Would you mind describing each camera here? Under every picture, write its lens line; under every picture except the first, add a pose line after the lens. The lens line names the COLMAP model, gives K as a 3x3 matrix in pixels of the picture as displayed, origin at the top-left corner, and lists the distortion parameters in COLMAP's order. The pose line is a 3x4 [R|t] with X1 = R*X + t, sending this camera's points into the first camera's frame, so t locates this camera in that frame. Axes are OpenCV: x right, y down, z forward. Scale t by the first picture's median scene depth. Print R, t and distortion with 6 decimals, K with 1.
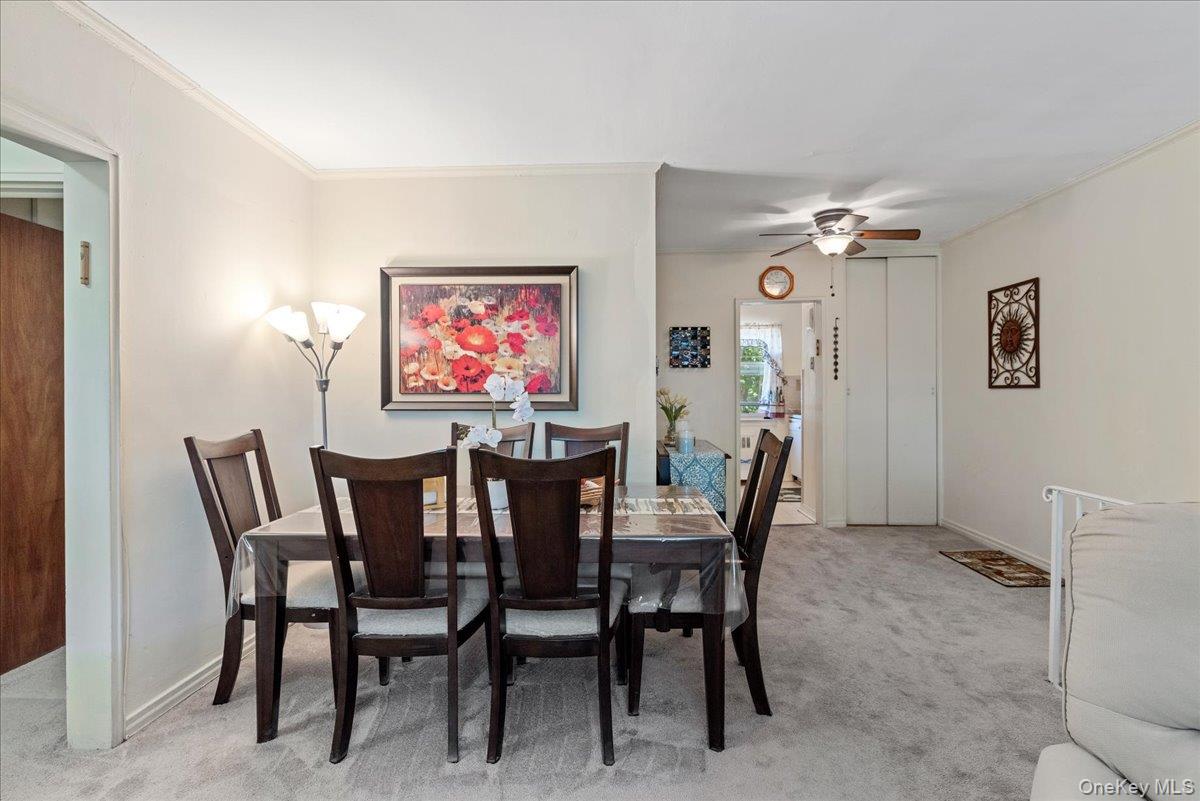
lens RADIAL K [[581.2, 0, 595.3], [0, 581.2, 395.3], [0, 0, 1]] dist [0.000520, -0.000315]
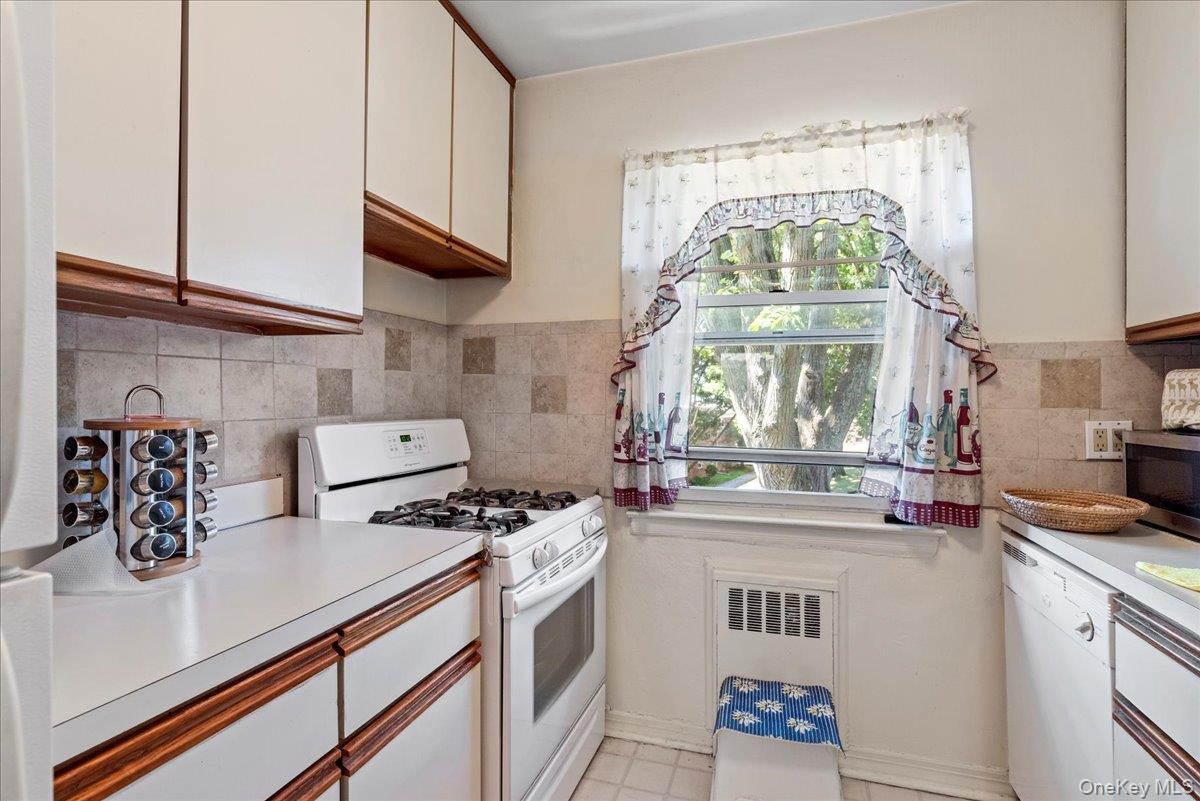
lens RADIAL K [[581.2, 0, 602.0], [0, 581.2, 400.0], [0, 0, 1]] dist [0.000520, -0.000315]
pose [[0.971305, 0.018721, -0.237099, 0.235447], [-0.019938, 0.999797, -0.002738, -0.007484], [0.237000, 0.007386, 0.971482, 0.744989]]
